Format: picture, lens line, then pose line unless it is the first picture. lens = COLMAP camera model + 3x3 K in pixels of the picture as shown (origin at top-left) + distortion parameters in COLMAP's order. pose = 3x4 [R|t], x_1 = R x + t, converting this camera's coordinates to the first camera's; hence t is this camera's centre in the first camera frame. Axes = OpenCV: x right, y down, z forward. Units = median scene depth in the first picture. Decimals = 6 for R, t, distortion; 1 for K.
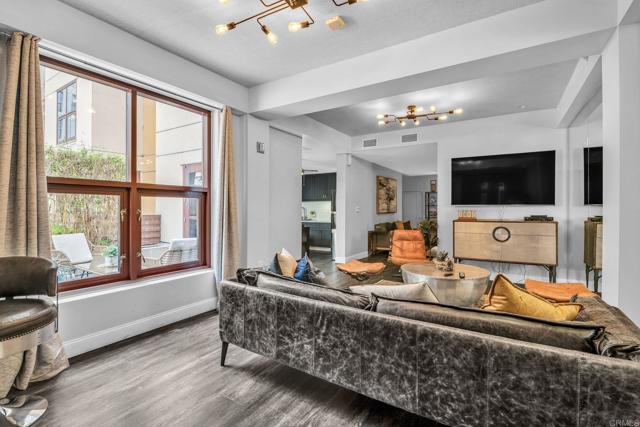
lens RADIAL K [[304.0, 0, 319.8], [0, 304.0, 211.5], [0, 0, 1]] dist [0.001091, -0.000081]
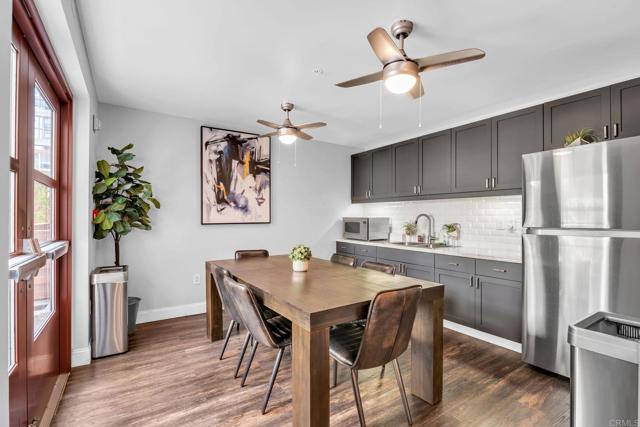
lens RADIAL K [[304.0, 0, 320.5], [0, 304.0, 215.8], [0, 0, 1]] dist [0.001091, -0.000081]
pose [[-0.420360, -0.004332, -0.907347, 0.391647], [-0.002318, 0.999990, -0.003701, -0.008269], [0.907355, 0.000548, -0.420366, 1.017884]]
